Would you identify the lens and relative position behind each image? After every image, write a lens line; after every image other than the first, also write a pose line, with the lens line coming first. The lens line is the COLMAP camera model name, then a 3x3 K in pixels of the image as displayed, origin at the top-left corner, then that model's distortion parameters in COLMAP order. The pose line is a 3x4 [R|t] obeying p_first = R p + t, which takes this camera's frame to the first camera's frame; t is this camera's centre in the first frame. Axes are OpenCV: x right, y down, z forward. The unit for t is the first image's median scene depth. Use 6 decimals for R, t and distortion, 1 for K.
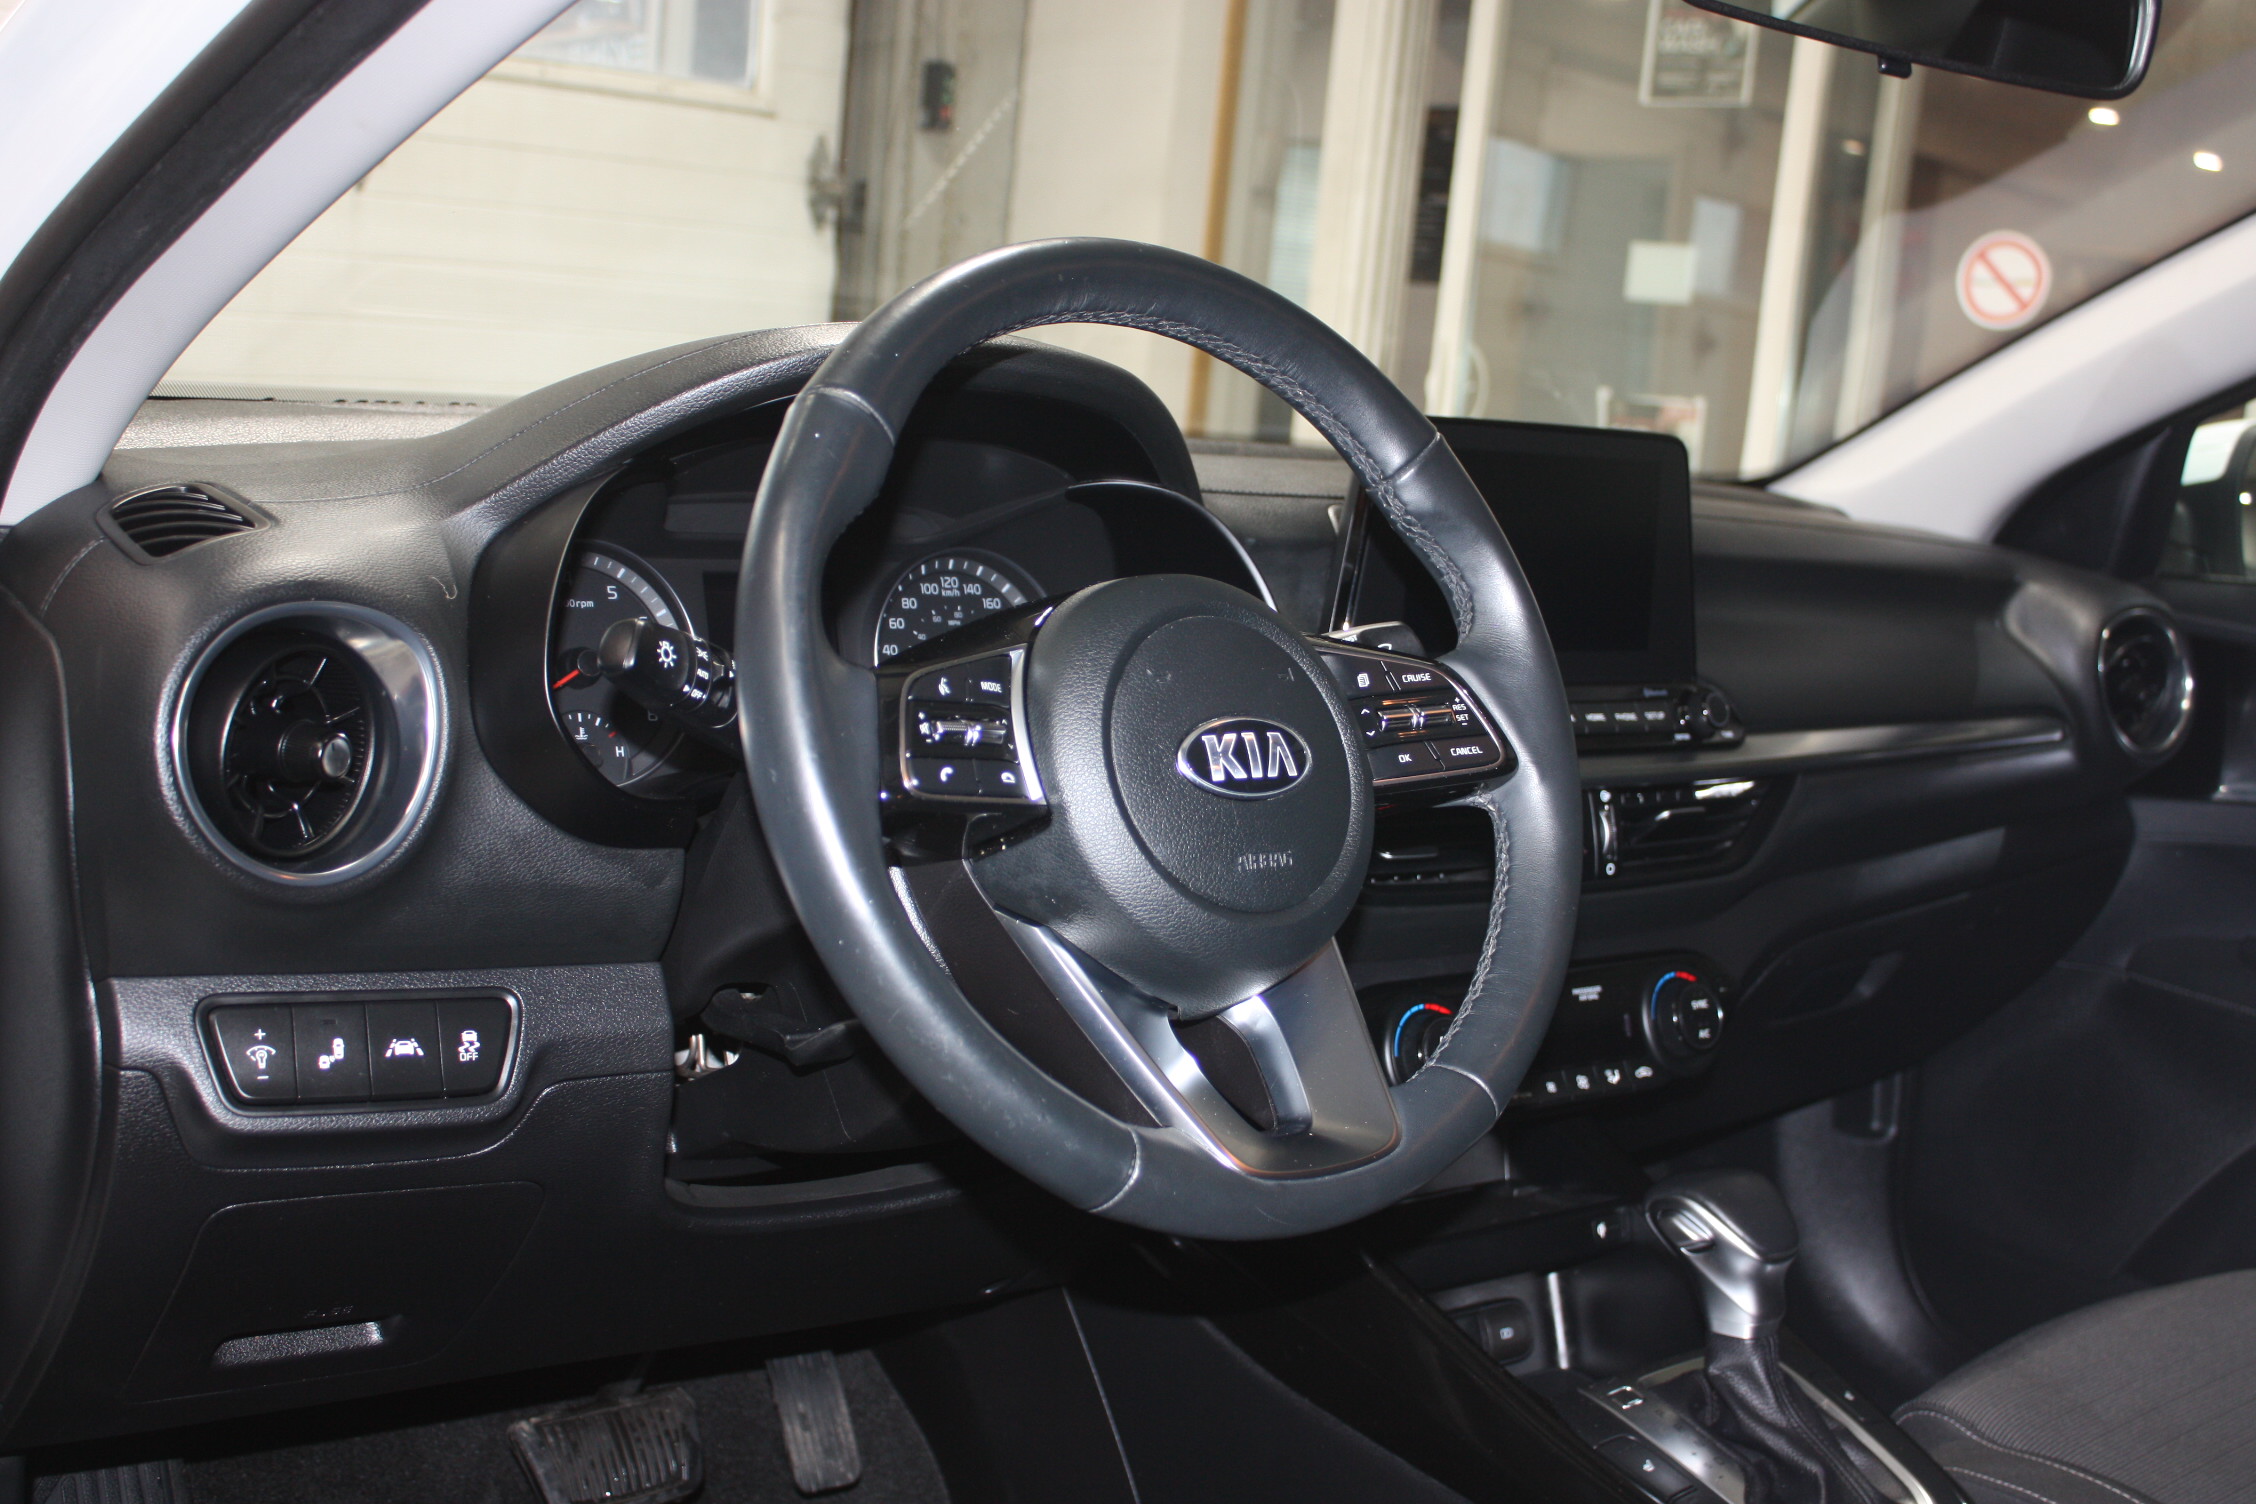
lens RADIAL K [[2514.2, 0, 1126.1], [0, 2514.2, 752.2], [0, 0, 1]] dist [-0.035891, 0.000000]
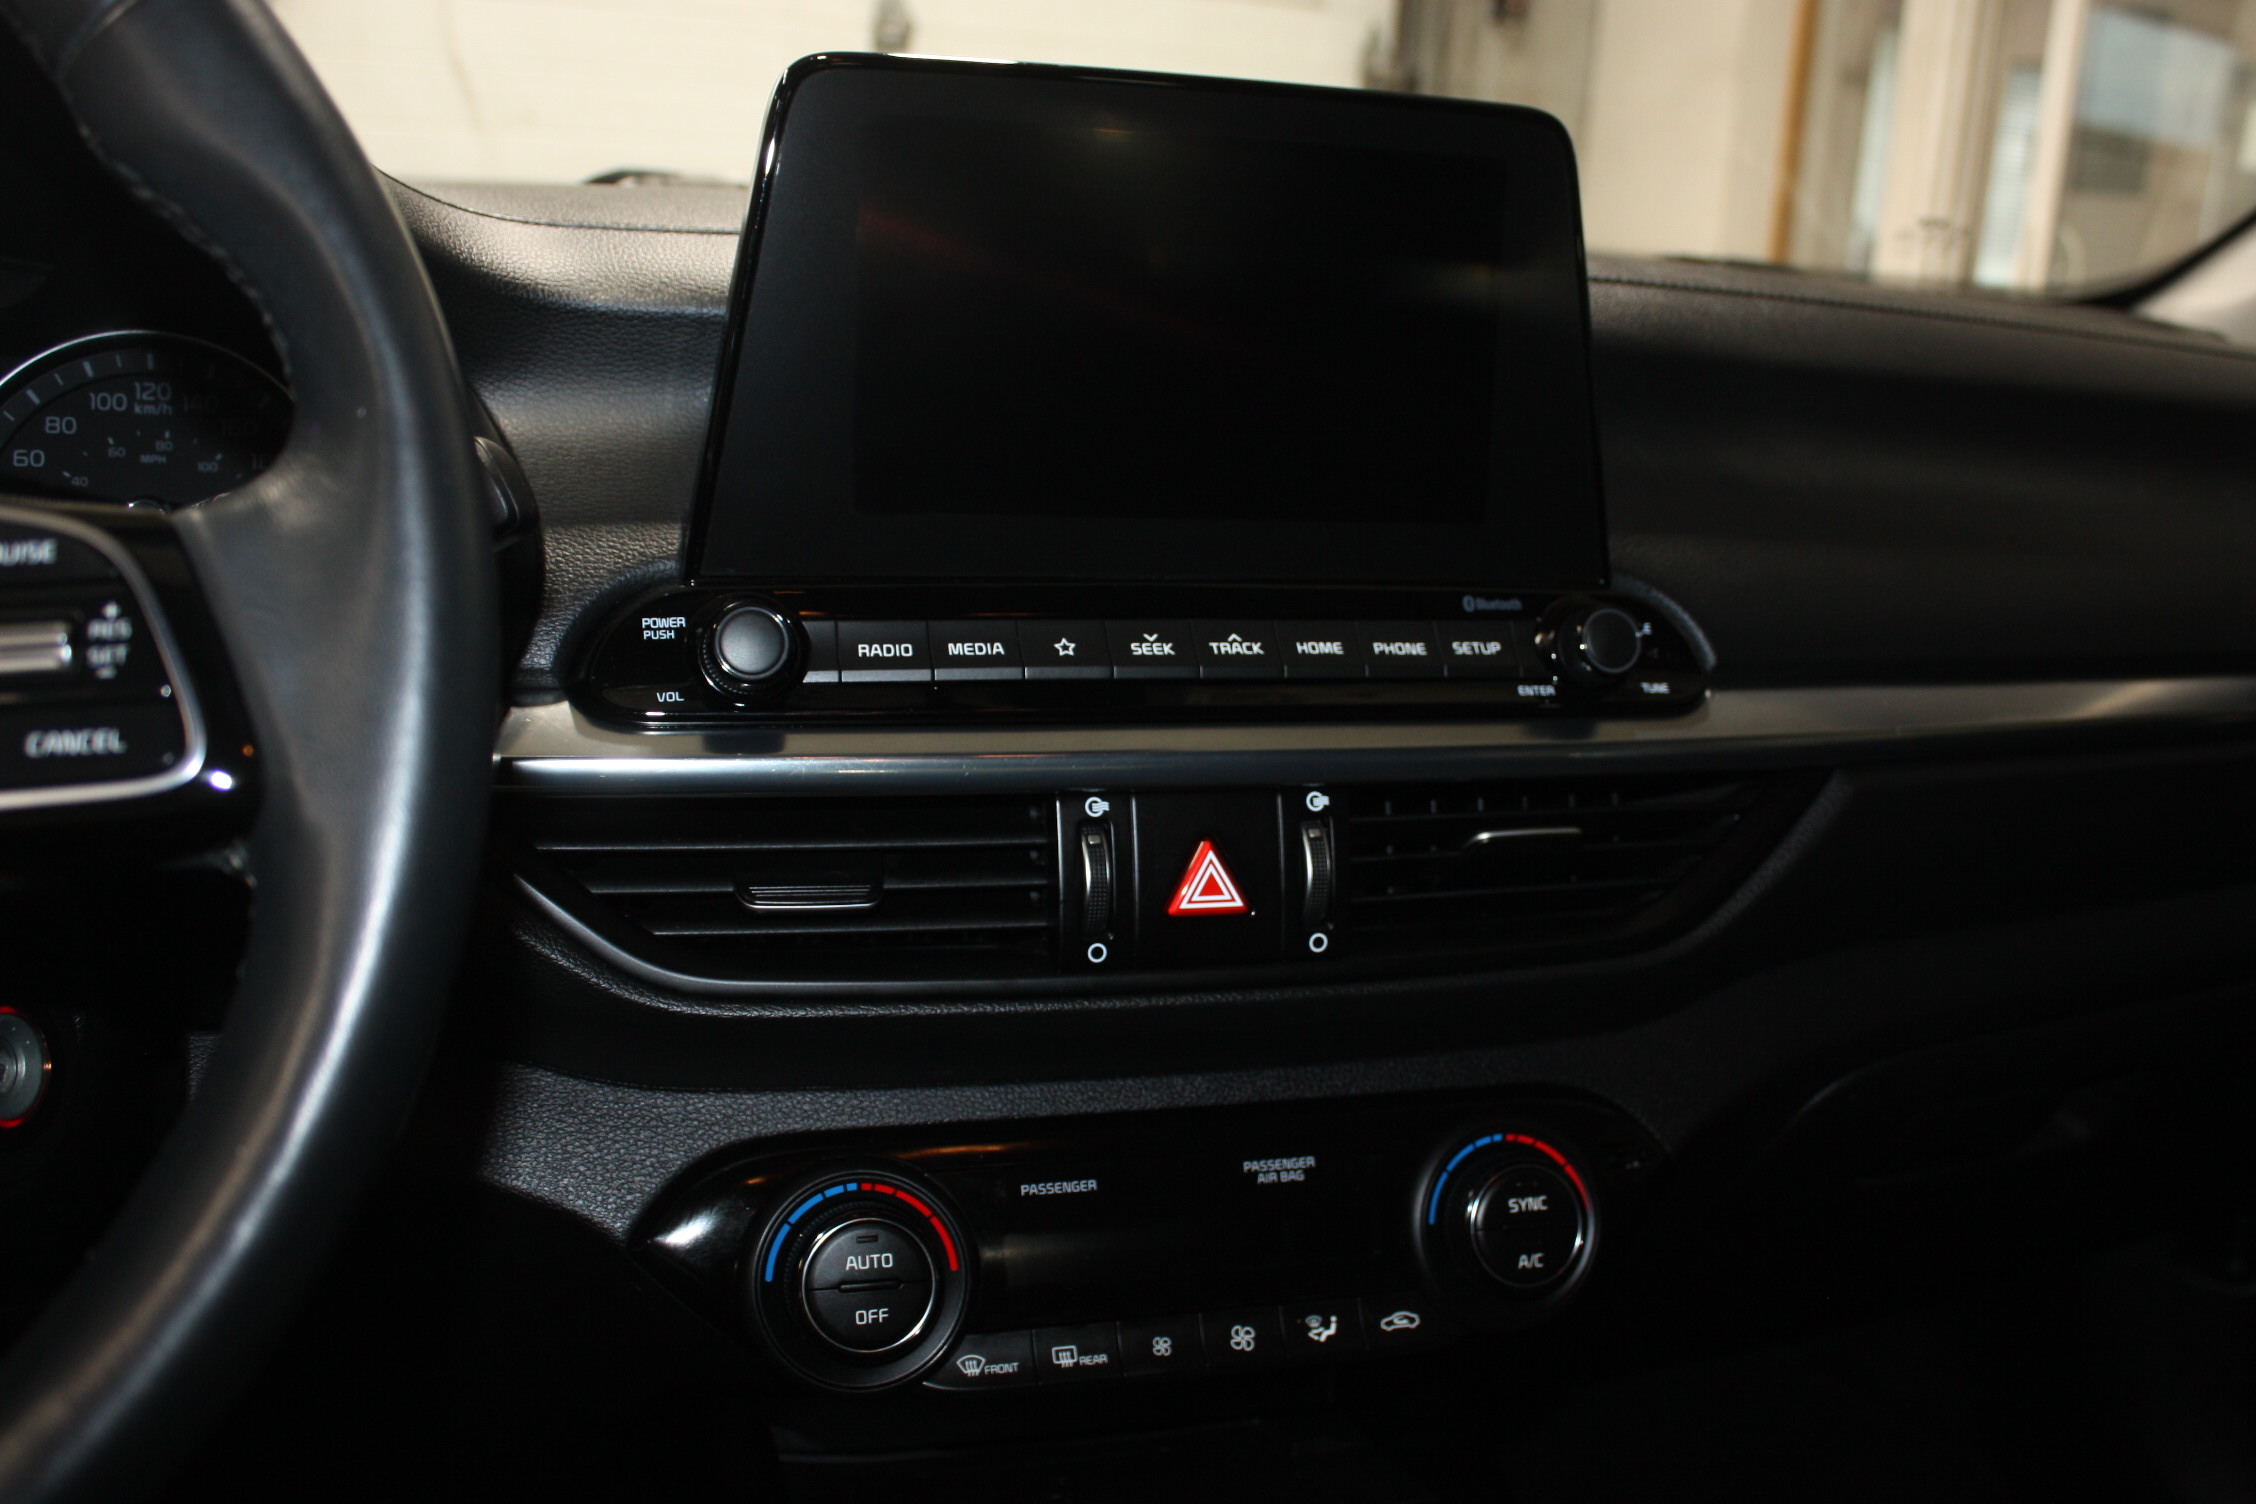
lens RADIAL K [[2130.9, 0, 1127.2], [0, 2130.9, 750.5], [0, 0, 1]] dist [-0.109770, 0.000000]
pose [[0.938680, 0.050394, -0.341086, 0.301637], [-0.031643, 0.997677, 0.060320, -0.018021], [0.343334, -0.045828, 0.938095, 0.574052]]
